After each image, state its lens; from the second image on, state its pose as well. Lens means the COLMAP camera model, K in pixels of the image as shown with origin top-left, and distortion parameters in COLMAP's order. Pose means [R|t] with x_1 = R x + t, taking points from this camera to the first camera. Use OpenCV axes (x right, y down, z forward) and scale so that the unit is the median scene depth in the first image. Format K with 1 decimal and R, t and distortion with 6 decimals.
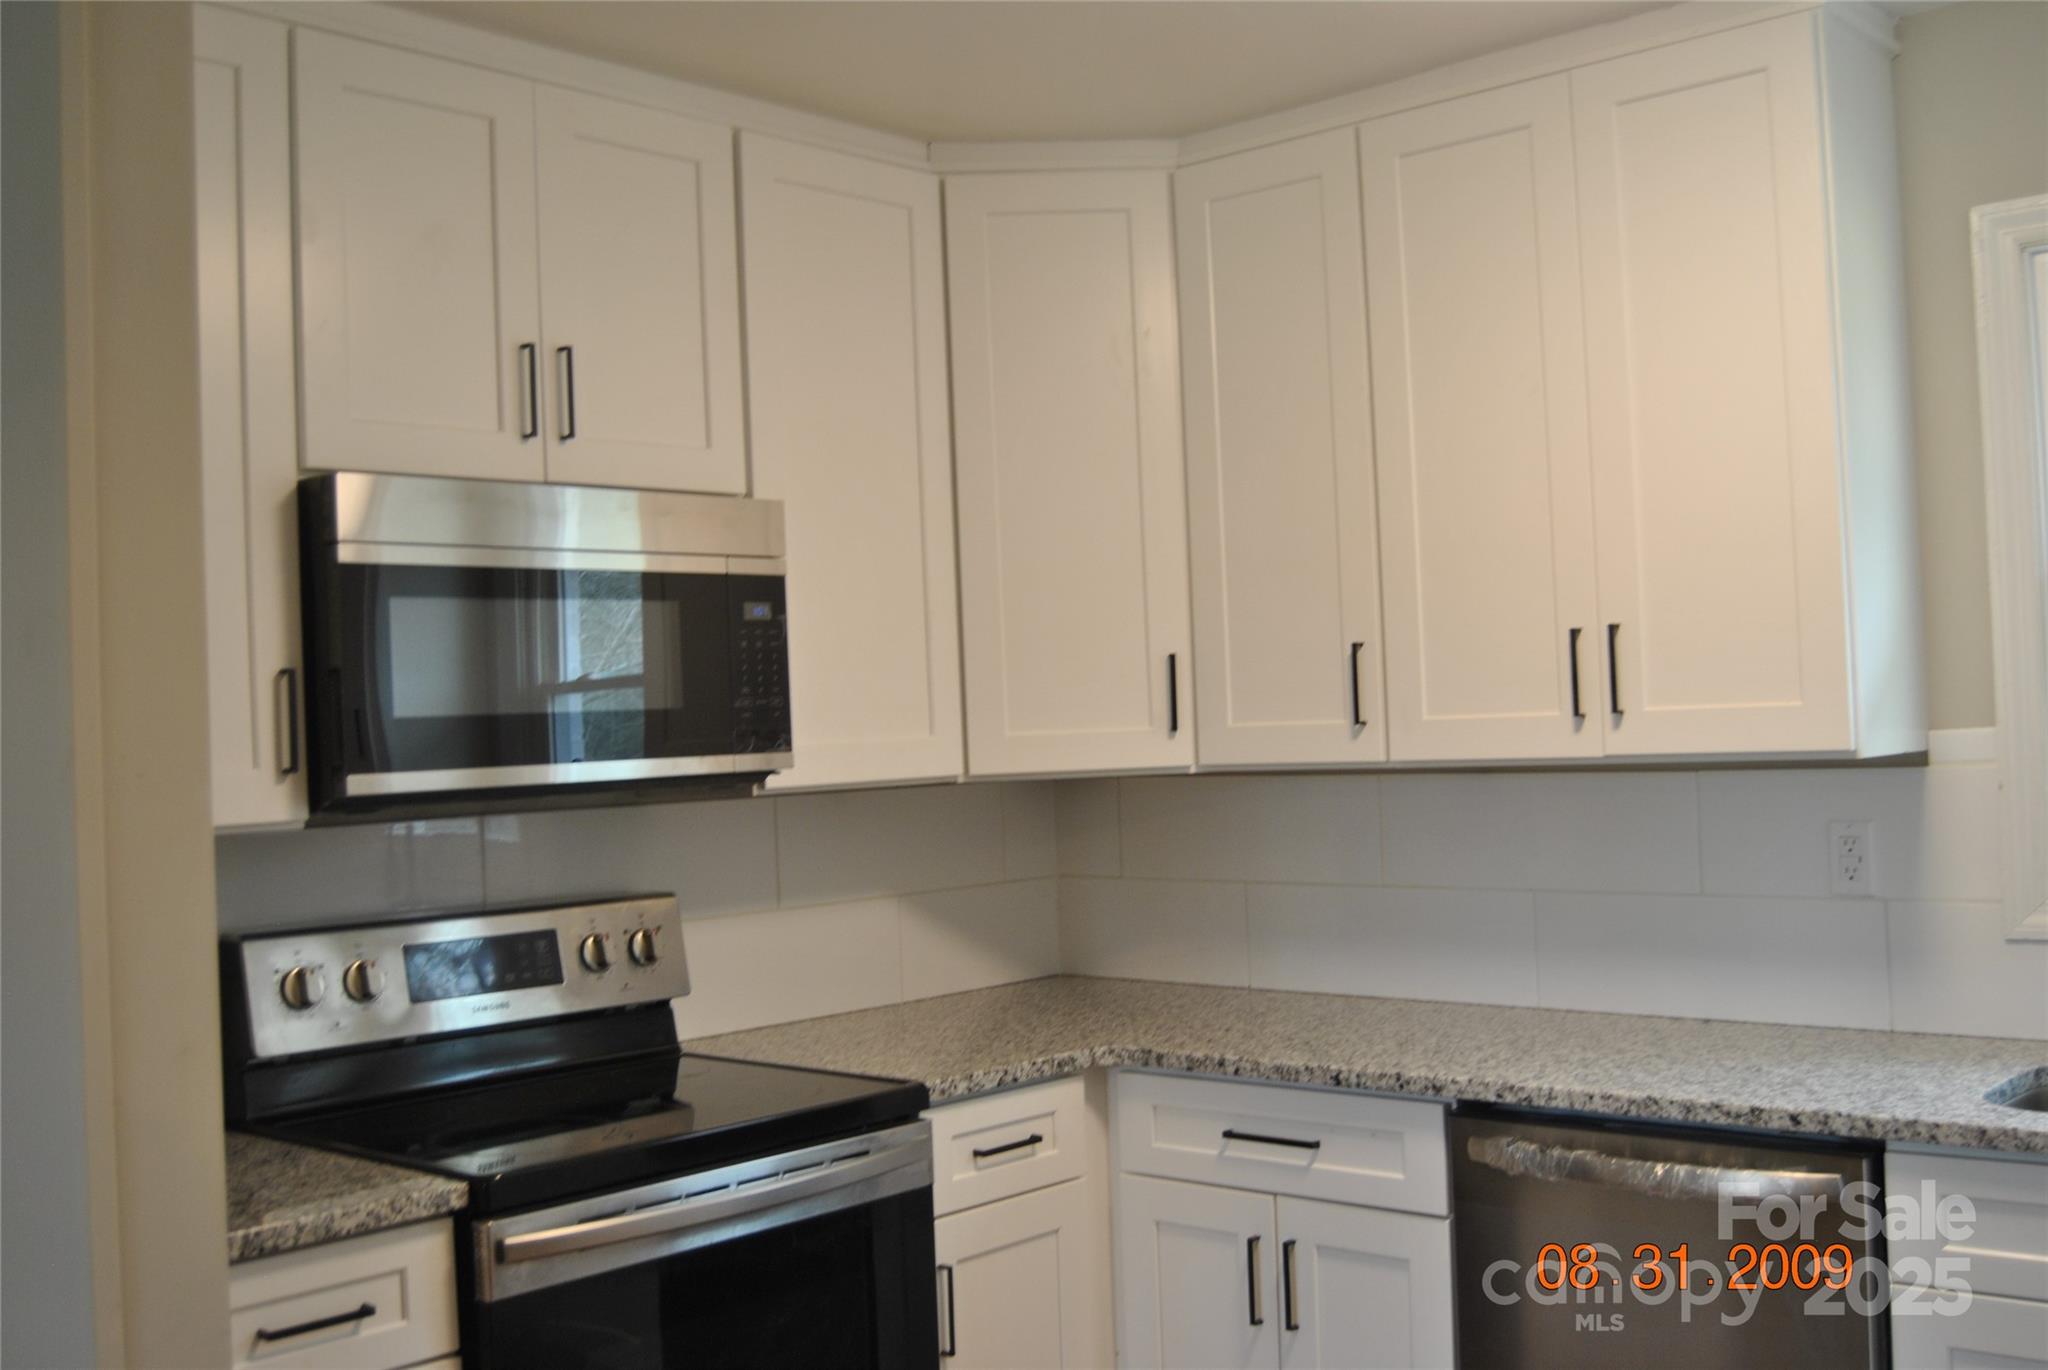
lens RADIAL K [[2098.2, 0, 1024.0], [0, 2098.2, 685.0], [0, 0, 1]] dist [-0.066142, -0.004415]
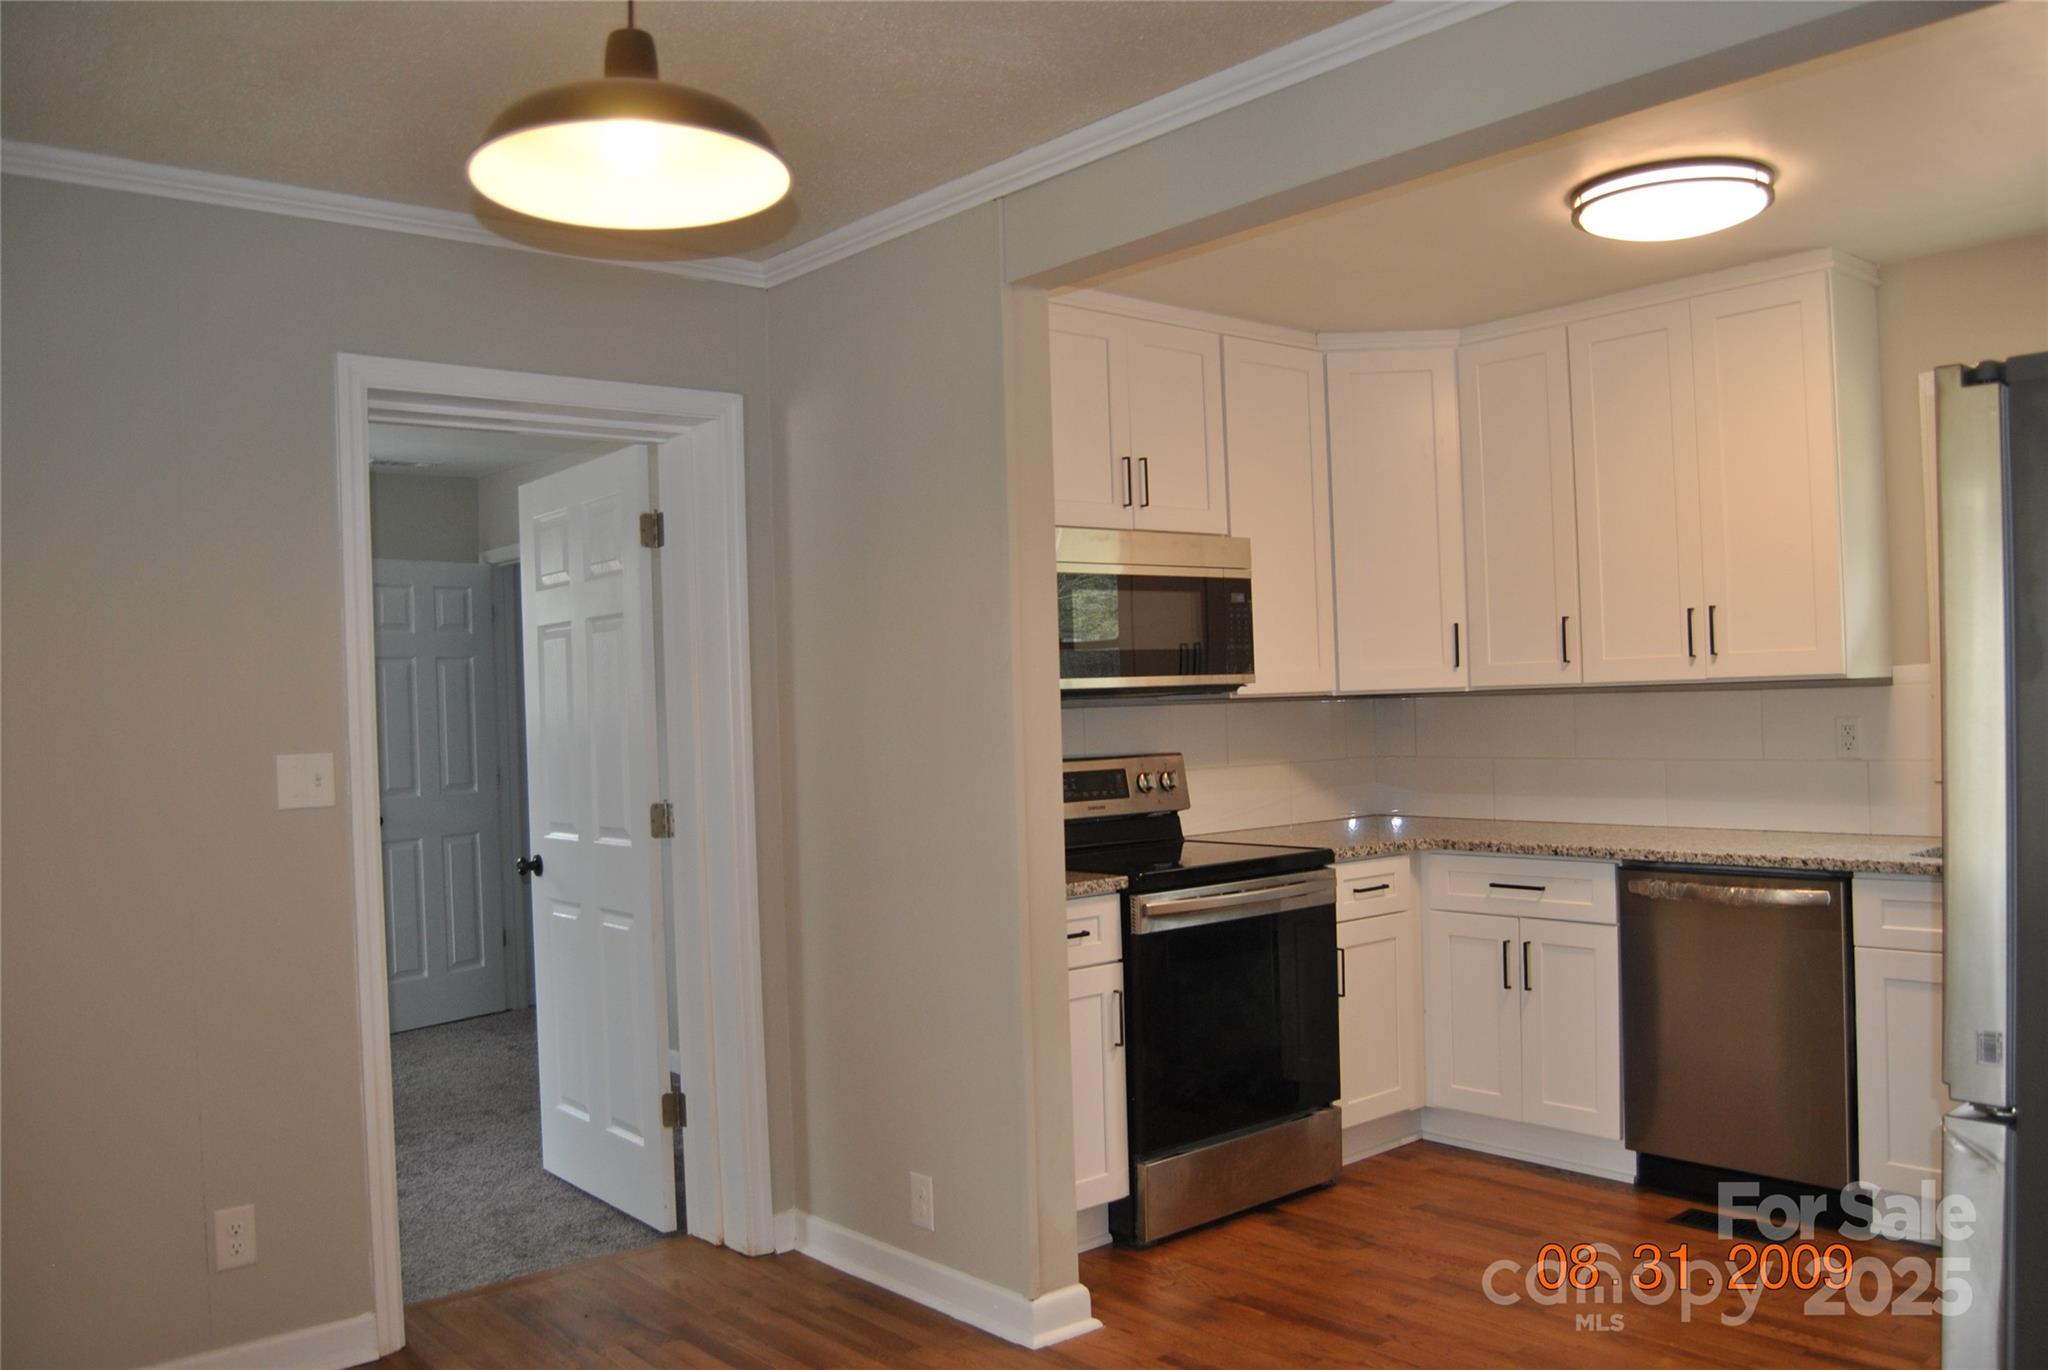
lens RADIAL K [[1655.2, 0, 1024.0], [0, 1655.2, 685.0], [0, 0, 1]] dist [-0.077773, 0.006872]
pose [[0.991126, 0.006875, -0.132751, -0.123023], [-0.005354, 0.999916, 0.011816, 0.026385], [0.132821, -0.011000, 0.991079, -0.492565]]
